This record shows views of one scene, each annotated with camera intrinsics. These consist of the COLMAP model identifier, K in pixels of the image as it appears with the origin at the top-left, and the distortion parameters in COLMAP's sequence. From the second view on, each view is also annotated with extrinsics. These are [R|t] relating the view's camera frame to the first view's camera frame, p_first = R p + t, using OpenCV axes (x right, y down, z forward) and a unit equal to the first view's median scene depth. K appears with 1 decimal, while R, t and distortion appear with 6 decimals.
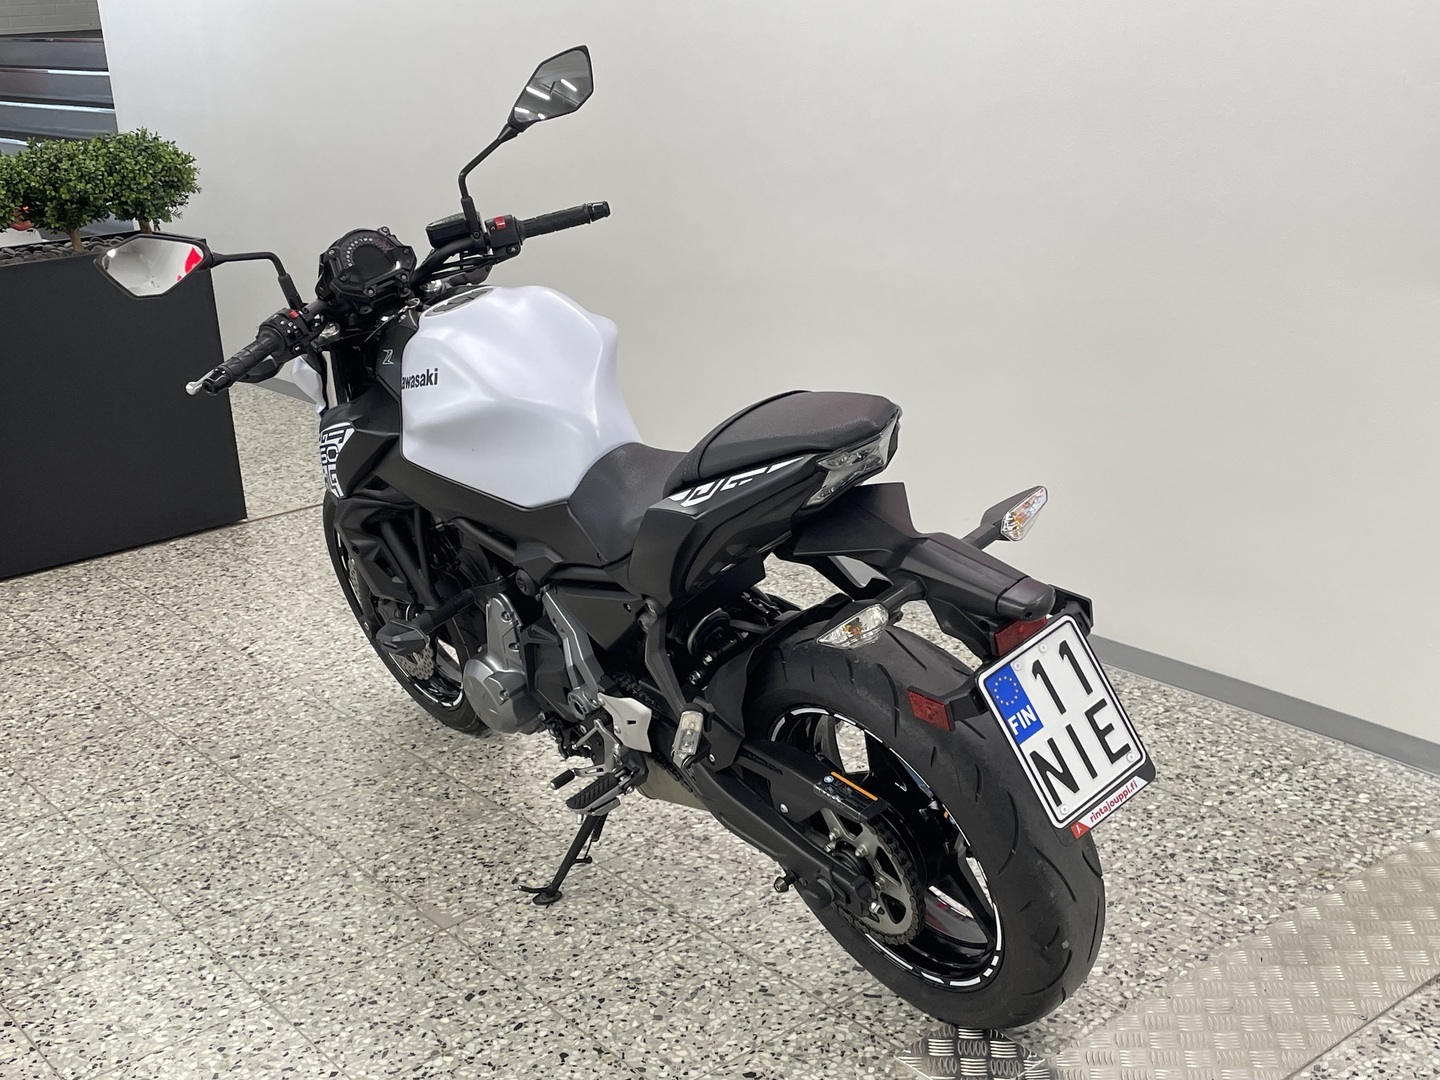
lens RADIAL K [[1771.8, 0, 741.0], [0, 1771.8, 536.1], [0, 0, 1]] dist [0.073456, 0.000000]
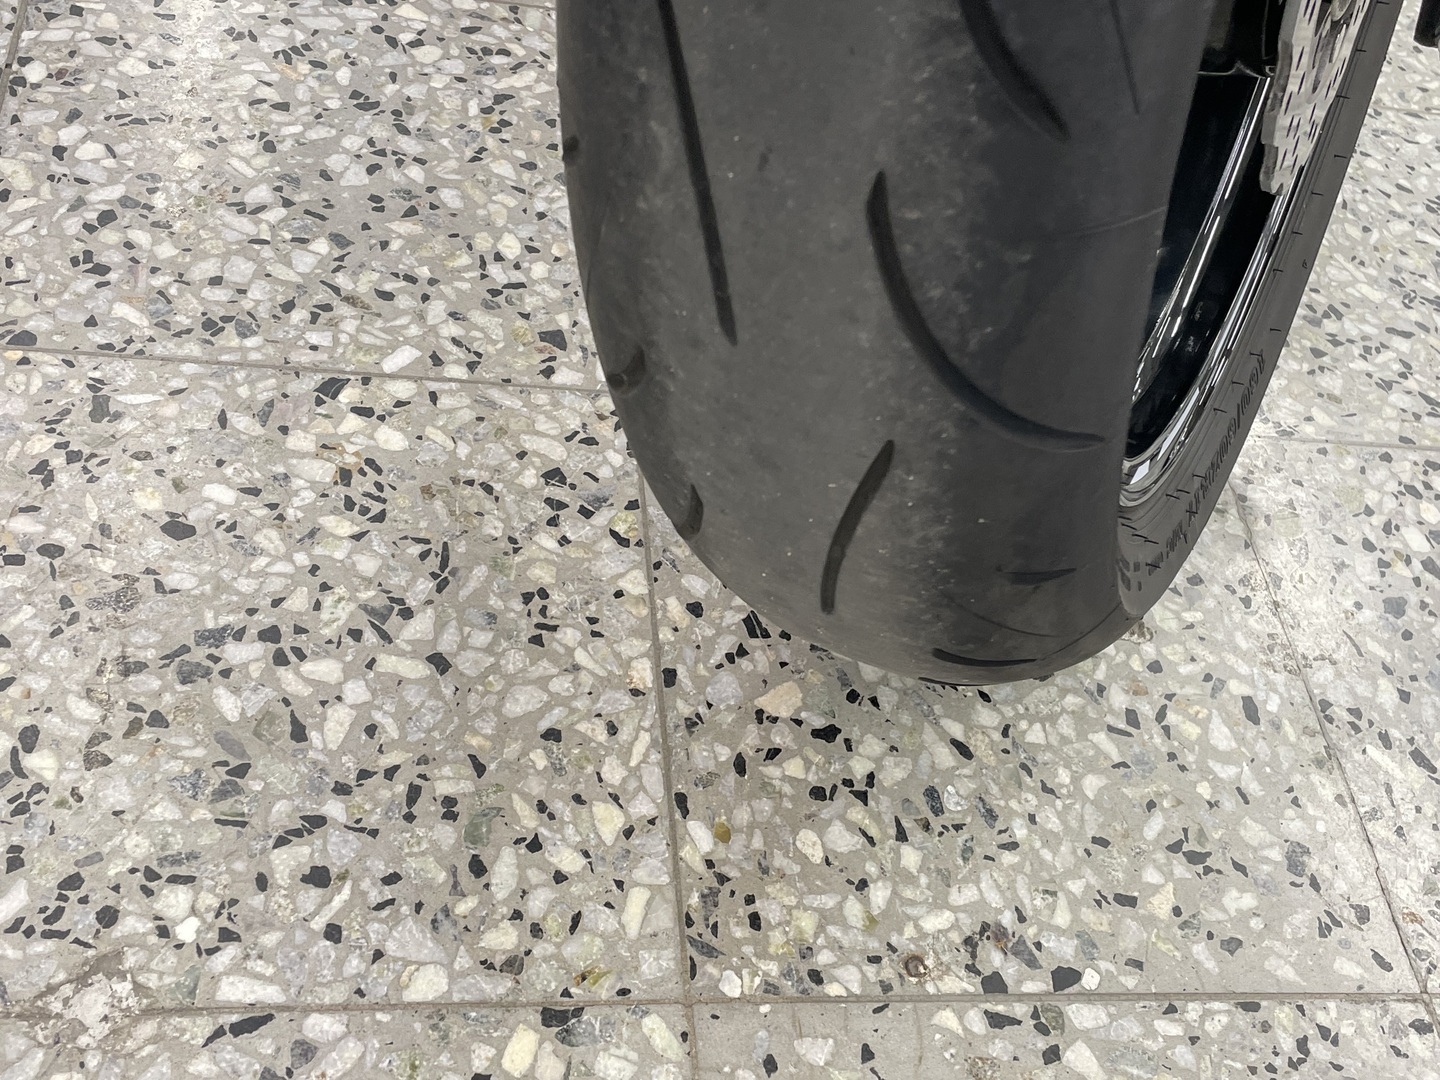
lens RADIAL K [[1686.0, 0, 725.4], [0, 1686.0, 532.5], [0, 0, 1]] dist [0.059283, 0.000000]
pose [[-0.828049, -0.498972, 0.255659, -0.257510], [0.006896, 0.446902, 0.894556, -0.064744], [-0.560613, 0.742500, -0.366616, 1.302737]]
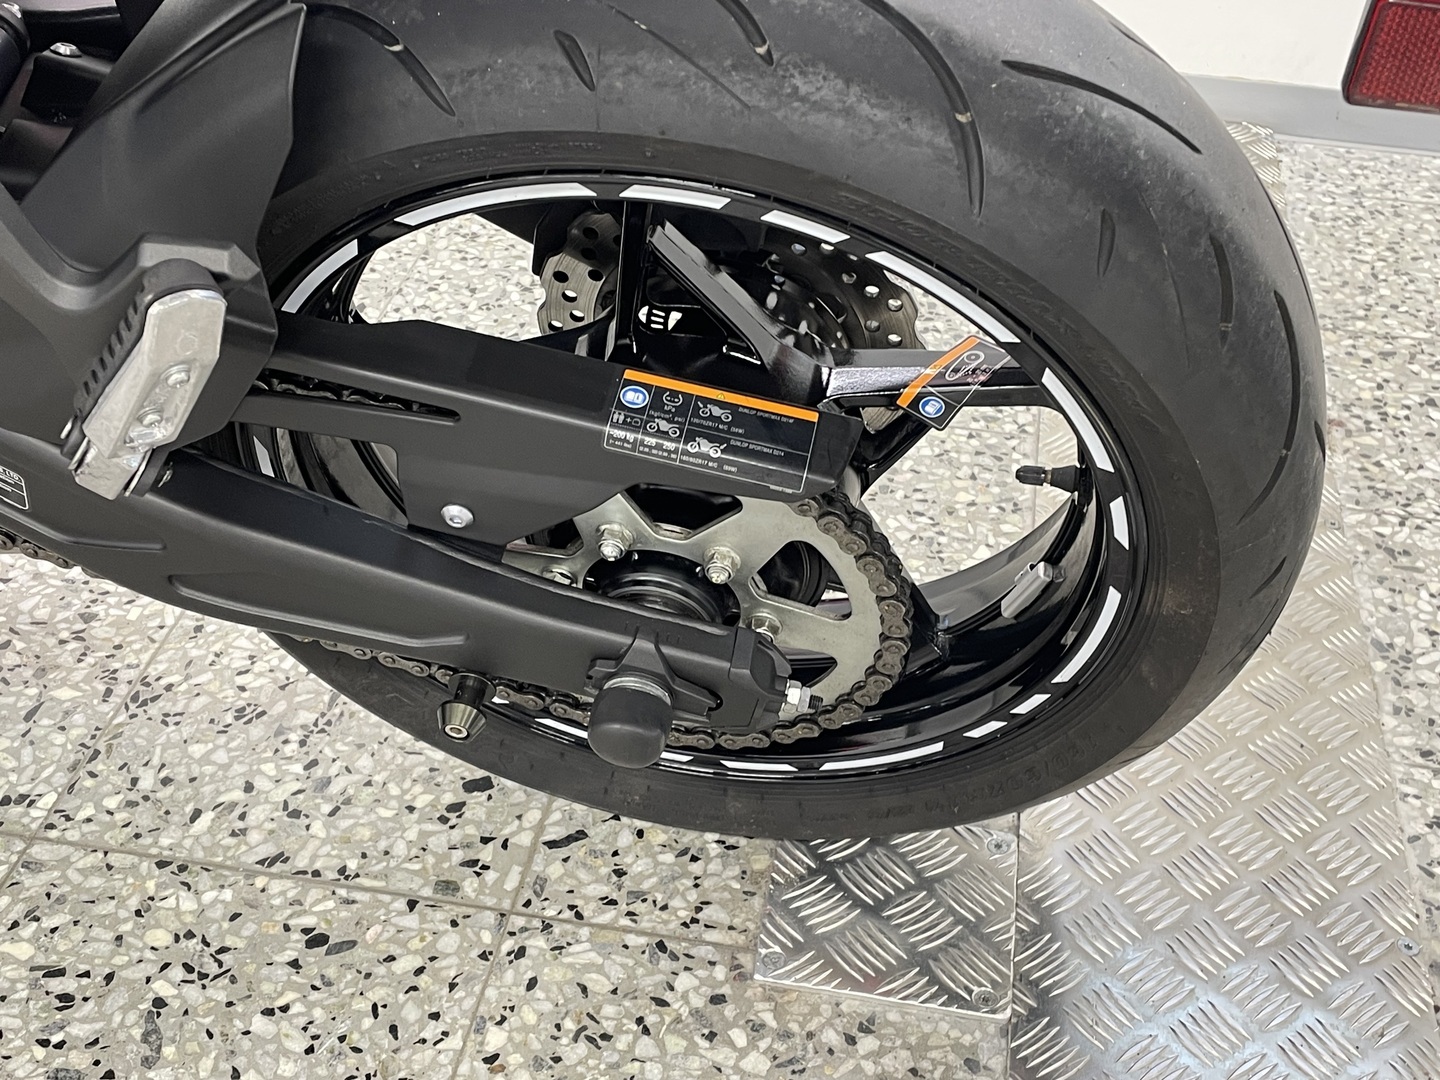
lens RADIAL K [[1771.8, 0, 720.6], [0, 1771.8, 552.1], [0, 0, 1]] dist [0.073456, 0.000000]
pose [[0.751057, -0.329412, 0.572190, -0.113411], [0.123052, 0.921297, 0.368876, 0.040455], [-0.648669, -0.206637, 0.732482, 0.647490]]
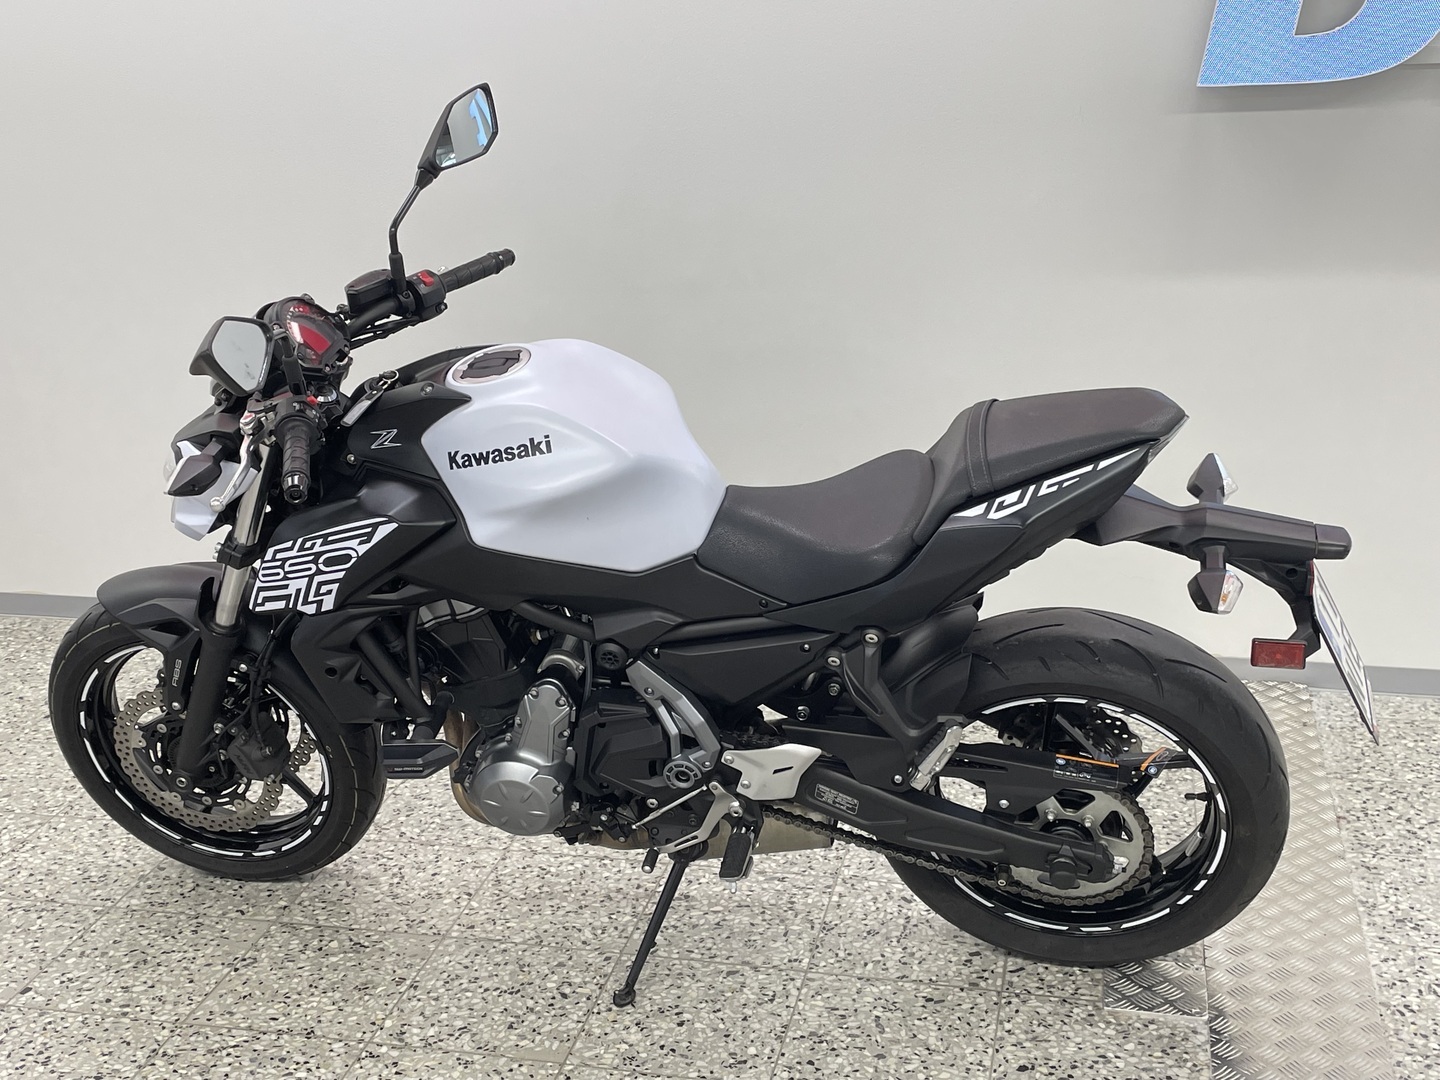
lens RADIAL K [[1771.8, 0, 717.8], [0, 1771.8, 521.3], [0, 0, 1]] dist [0.073456, 0.000000]
pose [[0.791992, -0.155003, 0.590527, -0.615563], [0.177778, 0.983871, 0.019820, -0.051747], [-0.584074, 0.089286, 0.806775, 0.220566]]
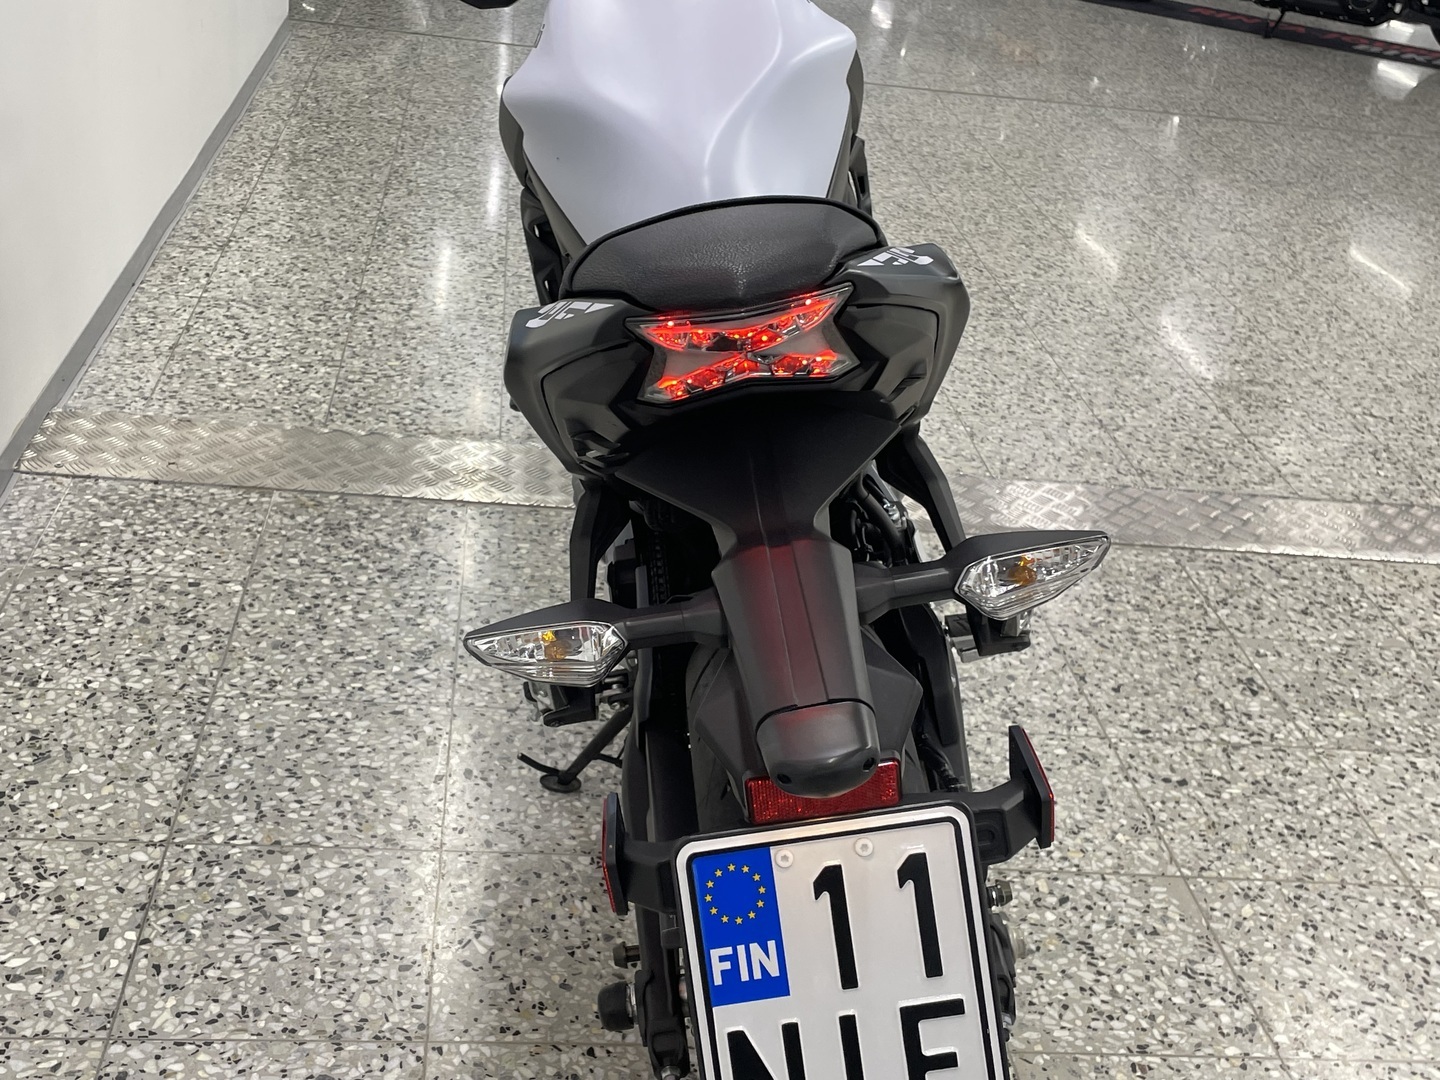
lens RADIAL K [[1686.0, 0, 726.8], [0, 1686.0, 541.7], [0, 0, 1]] dist [0.059283, 0.000000]
pose [[-0.835178, -0.296500, 0.463212, -0.310126], [0.089394, 0.757850, 0.646276, -0.389922], [-0.542666, 0.581164, -0.606434, 1.524851]]
